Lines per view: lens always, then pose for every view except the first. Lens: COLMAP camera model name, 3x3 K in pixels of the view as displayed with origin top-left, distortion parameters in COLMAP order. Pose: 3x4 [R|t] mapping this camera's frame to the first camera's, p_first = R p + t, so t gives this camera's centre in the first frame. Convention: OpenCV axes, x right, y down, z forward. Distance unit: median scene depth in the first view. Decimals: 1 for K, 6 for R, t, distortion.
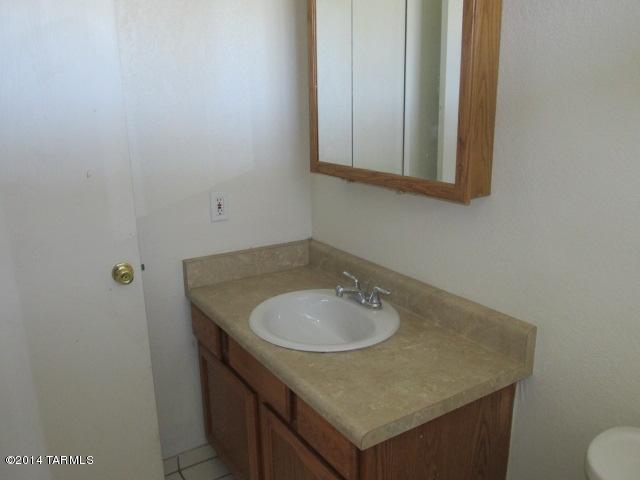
lens RADIAL K [[530.2, 0, 320.0], [0, 530.2, 240.0], [0, 0, 1]] dist [-0.022724, 0.001668]
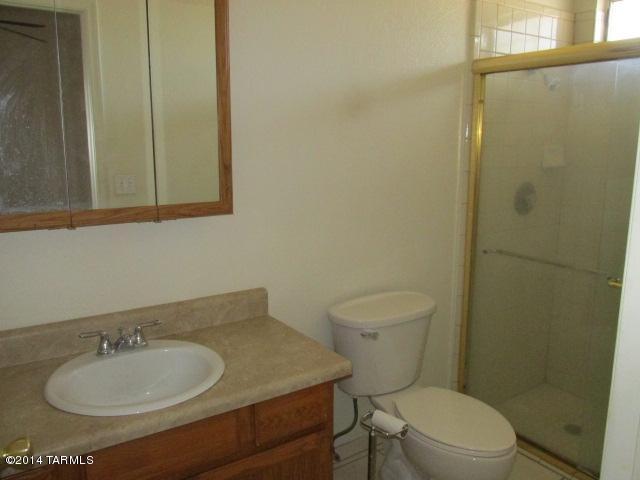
lens RADIAL K [[530.2, 0, 320.0], [0, 530.2, 240.0], [0, 0, 1]] dist [-0.022724, 0.001668]
pose [[-0.043001, -0.153955, 0.987142, -0.940588], [0.258073, 0.952811, 0.159843, -0.145093], [-0.965168, 0.261628, -0.001240, 0.725836]]
